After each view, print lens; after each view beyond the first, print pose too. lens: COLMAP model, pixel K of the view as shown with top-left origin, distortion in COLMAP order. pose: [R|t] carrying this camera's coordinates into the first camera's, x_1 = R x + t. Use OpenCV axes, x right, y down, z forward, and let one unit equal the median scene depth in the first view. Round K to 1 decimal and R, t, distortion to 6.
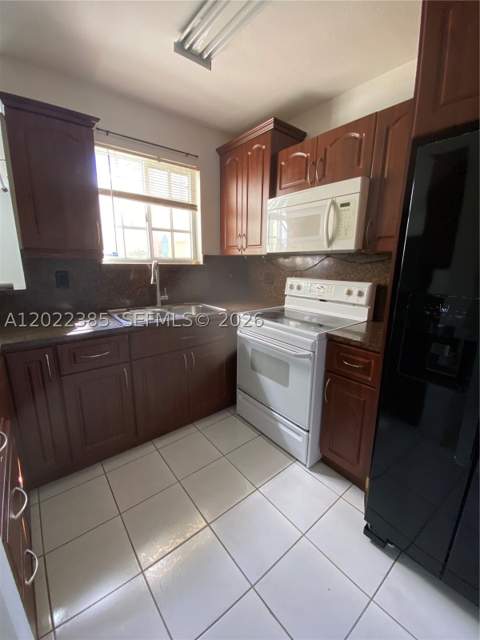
lens RADIAL K [[262.7, 0, 238.8], [0, 262.7, 321.3], [0, 0, 1]] dist [-0.002753, -0.000749]
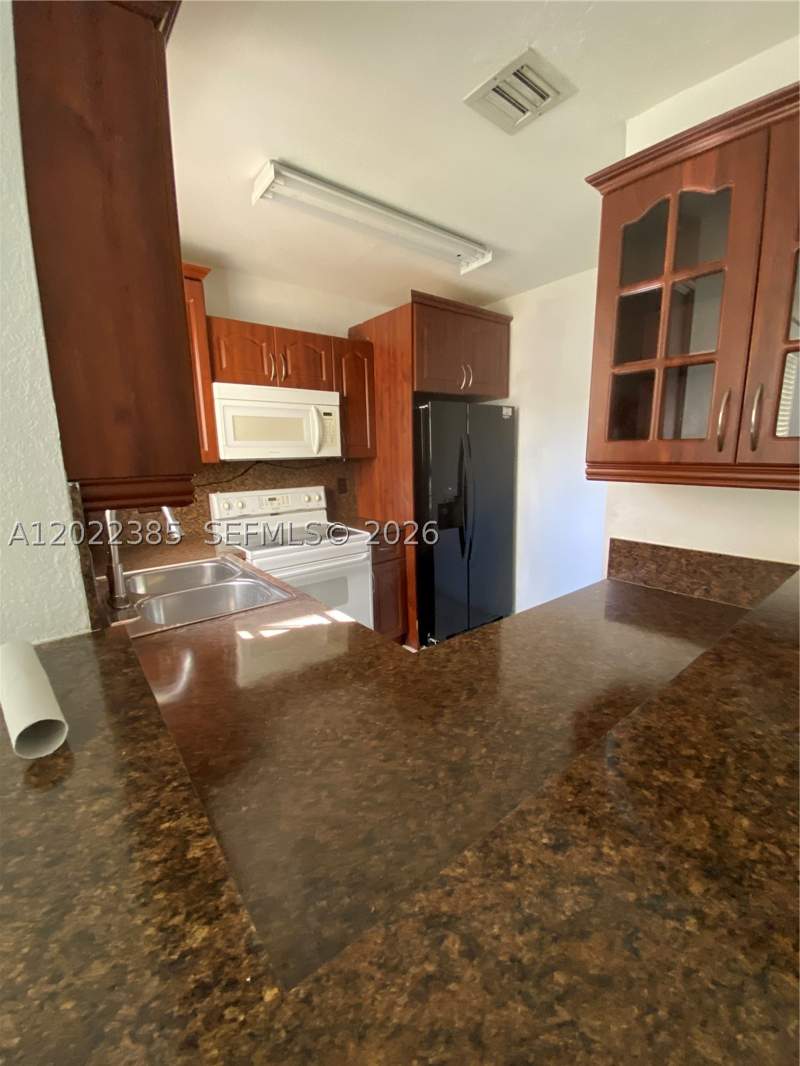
lens RADIAL K [[437.5, 0, 399.8], [0, 437.5, 529.7], [0, 0, 1]] dist [-0.002753, -0.000749]
pose [[-0.002855, -0.188836, 0.982004, -1.368485], [0.243506, 0.952318, 0.183835, -0.250272], [-0.969895, 0.239649, 0.043264, 0.740303]]
